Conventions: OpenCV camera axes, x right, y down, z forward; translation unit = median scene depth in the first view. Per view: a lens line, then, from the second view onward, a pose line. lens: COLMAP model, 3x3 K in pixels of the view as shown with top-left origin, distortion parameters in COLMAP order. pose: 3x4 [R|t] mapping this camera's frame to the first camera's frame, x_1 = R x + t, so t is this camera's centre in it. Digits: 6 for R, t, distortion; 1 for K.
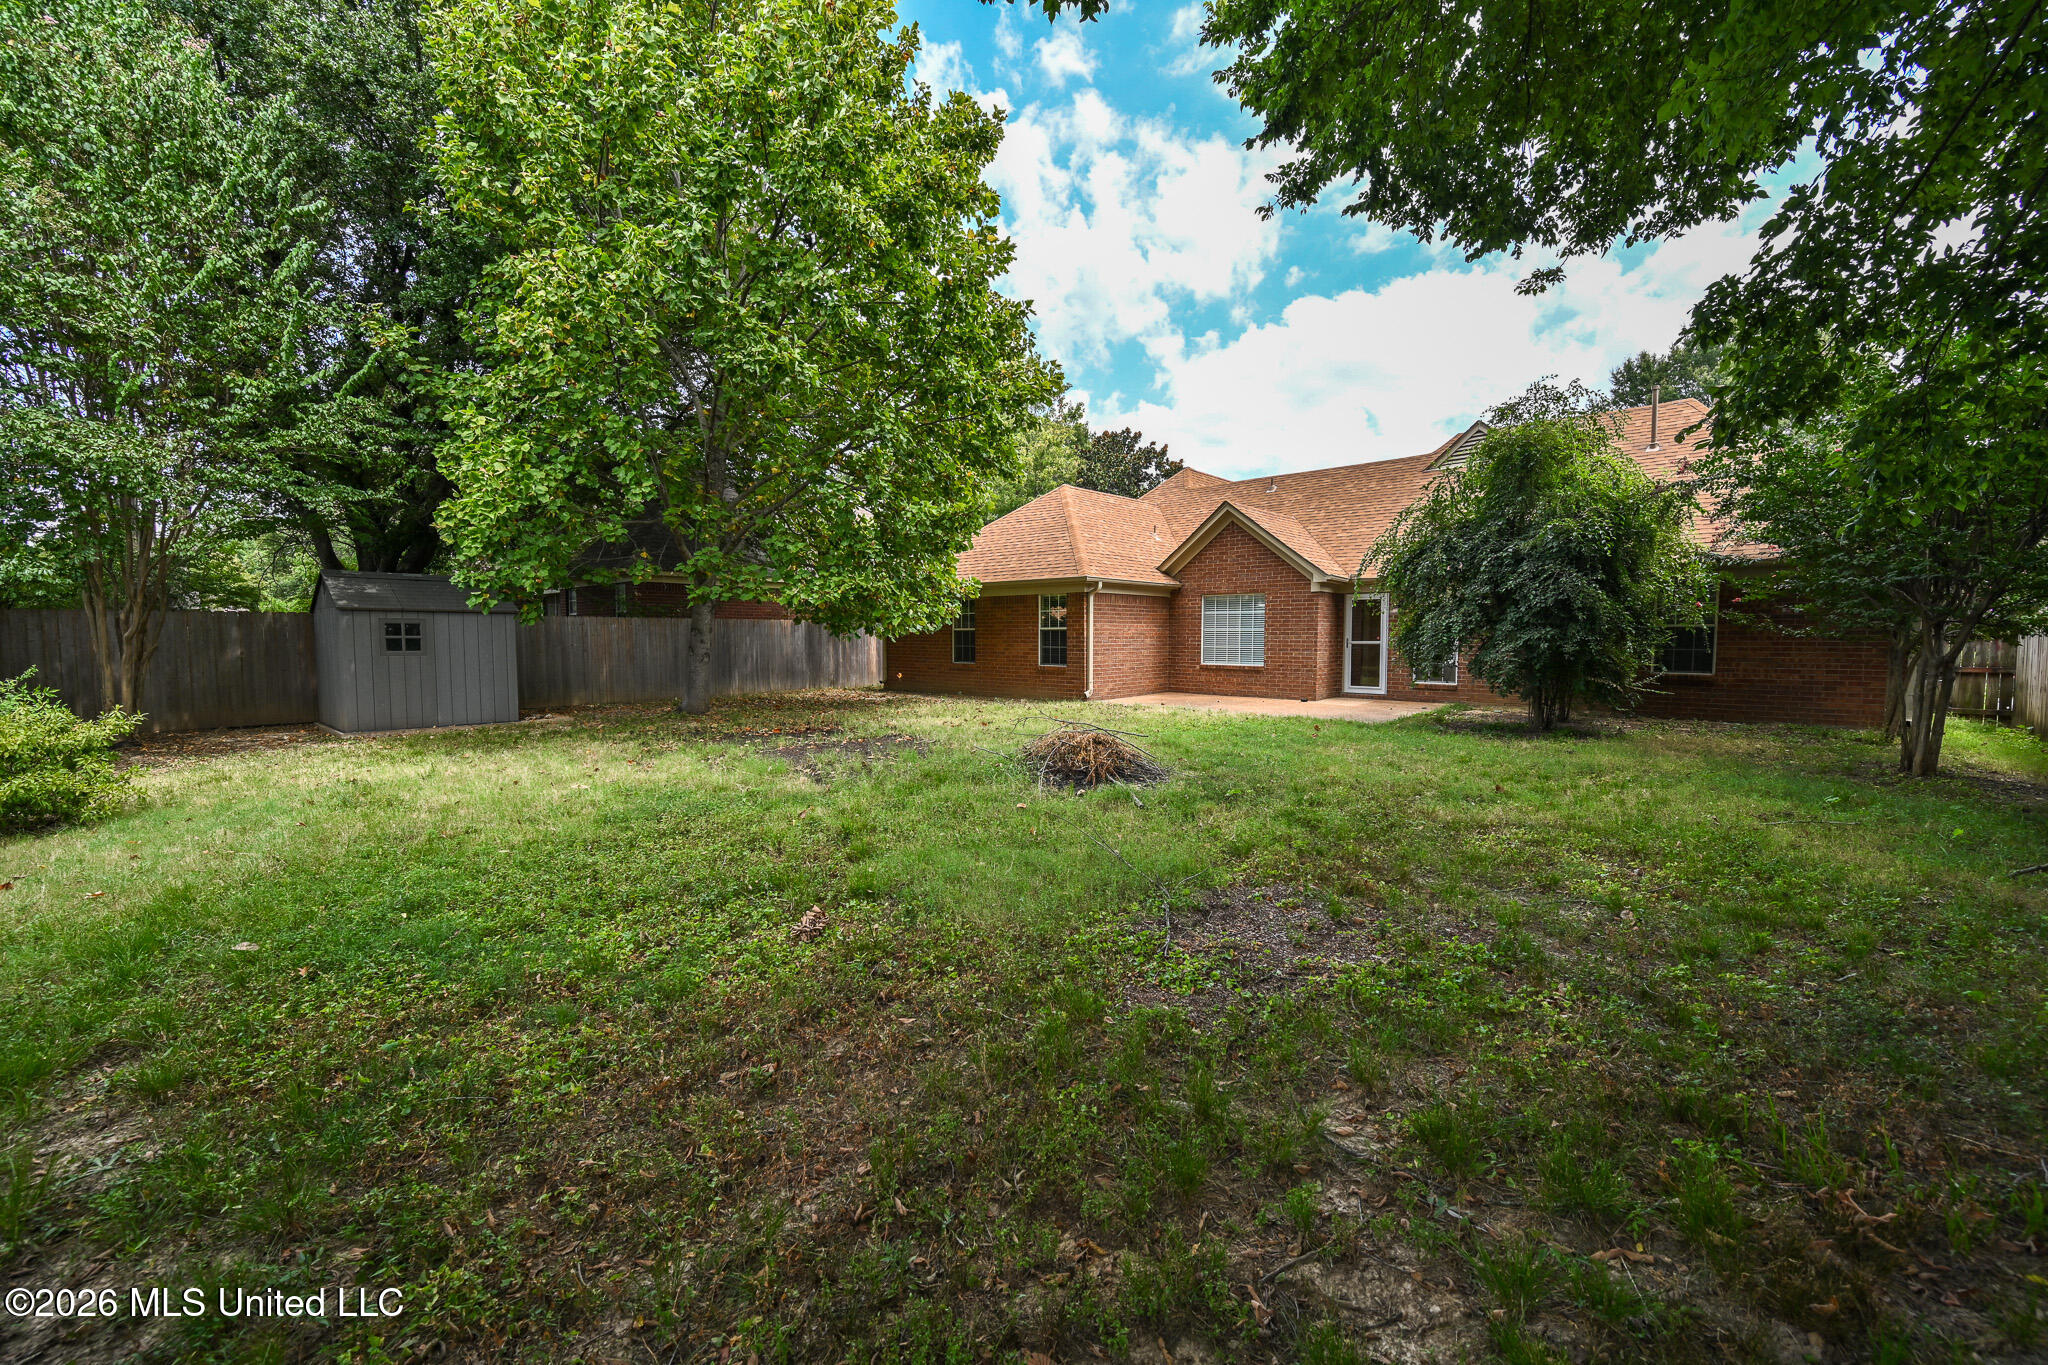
lens RADIAL K [[805.6, 0, 1027.1], [0, 805.6, 687.9], [0, 0, 1]] dist [-0.001980, -0.000252]
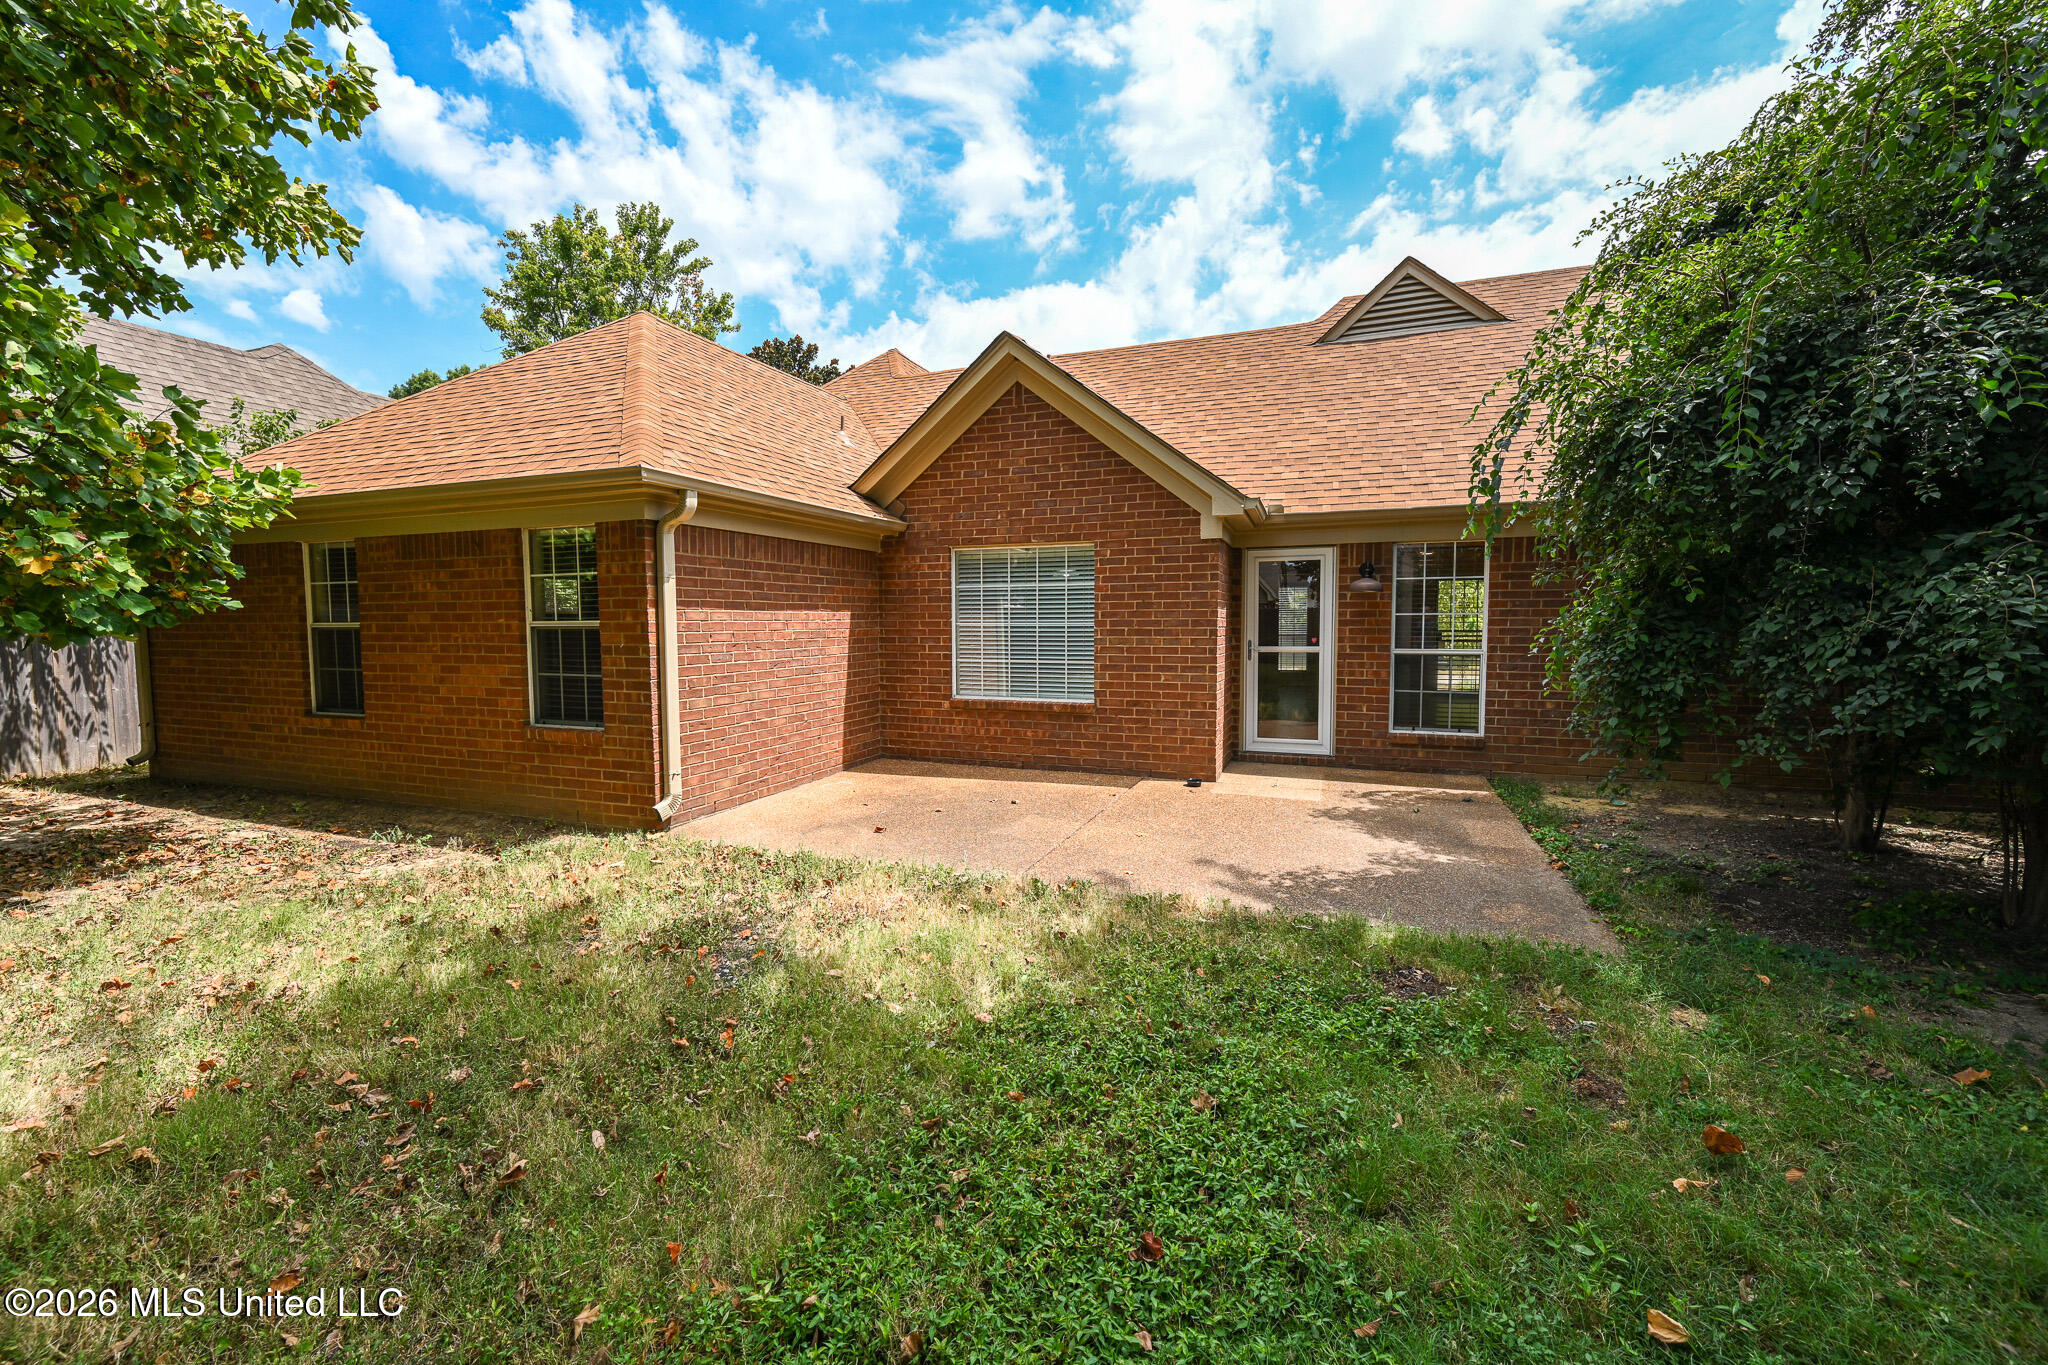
lens RADIAL K [[814.6, 0, 1027.0], [0, 814.6, 675.0], [0, 0, 1]] dist [-0.000227, -0.000041]
pose [[0.929394, -0.028762, 0.367967, 0.090140], [0.029401, 0.999560, 0.003869, -0.046620], [-0.367917, 0.007223, 0.929831, 0.589759]]
